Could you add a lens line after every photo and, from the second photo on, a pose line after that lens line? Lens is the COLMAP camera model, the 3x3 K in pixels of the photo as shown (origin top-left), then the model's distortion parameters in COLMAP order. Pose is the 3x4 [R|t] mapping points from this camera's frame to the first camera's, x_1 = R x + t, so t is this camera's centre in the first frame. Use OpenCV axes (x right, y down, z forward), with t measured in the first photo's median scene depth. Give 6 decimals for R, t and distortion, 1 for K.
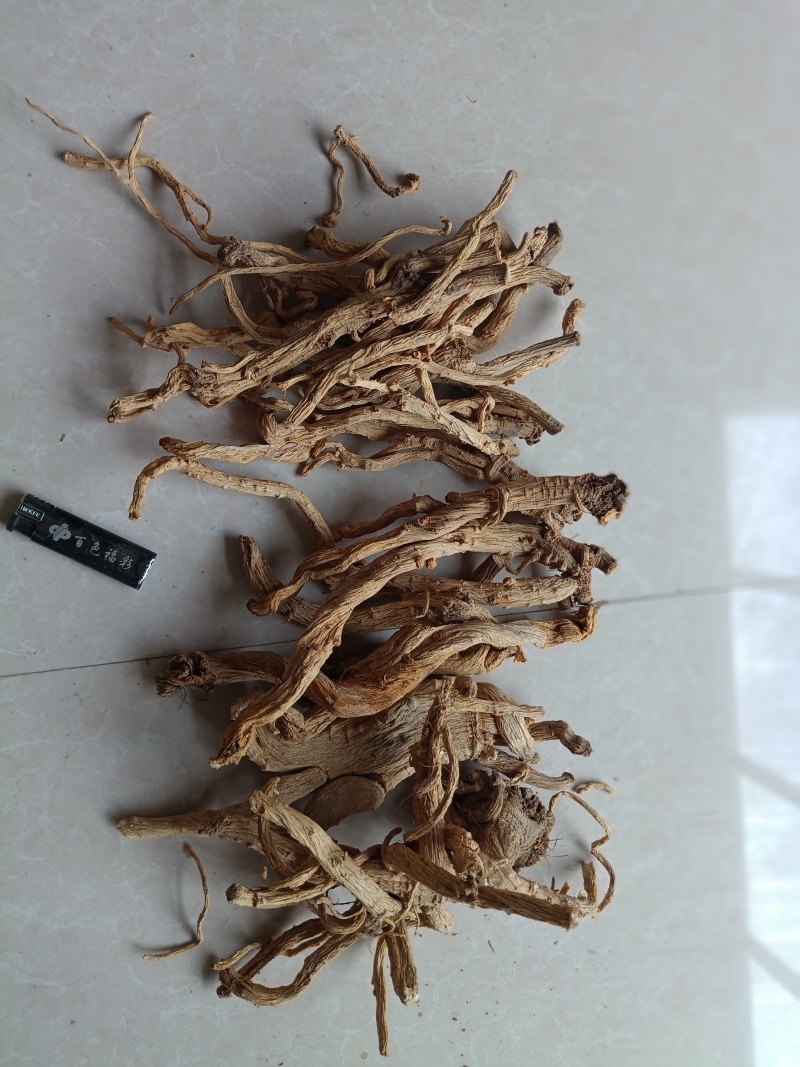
lens RADIAL K [[804.8, 0, 398.8], [0, 804.8, 534.6], [0, 0, 1]] dist [-0.000681, 0.003821]
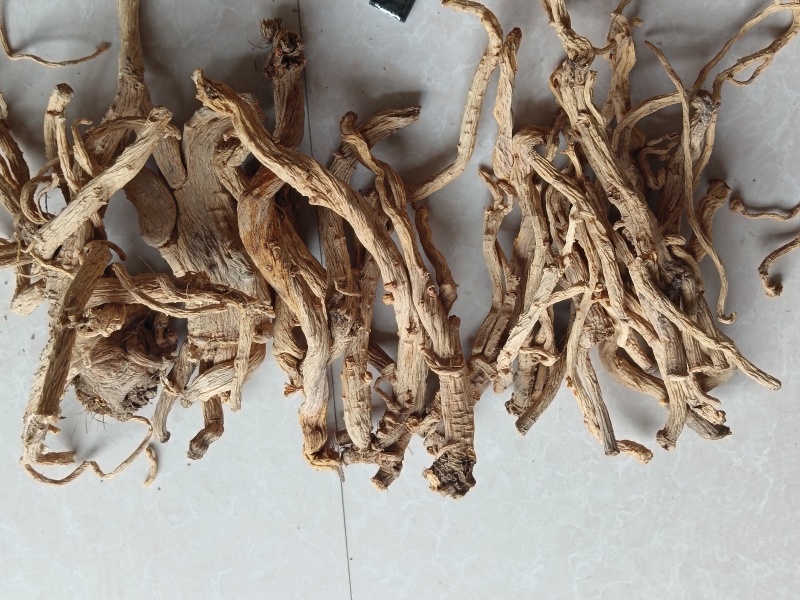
lens RADIAL K [[929.4, 0, 400.7], [0, 929.4, 300.9], [0, 0, 1]] dist [0.007497, 0.000000]
pose [[-0.021701, 0.999738, -0.007338, 0.052334], [-0.999745, -0.021746, -0.006135, 0.028680], [-0.006293, 0.007203, 0.999954, -0.148930]]
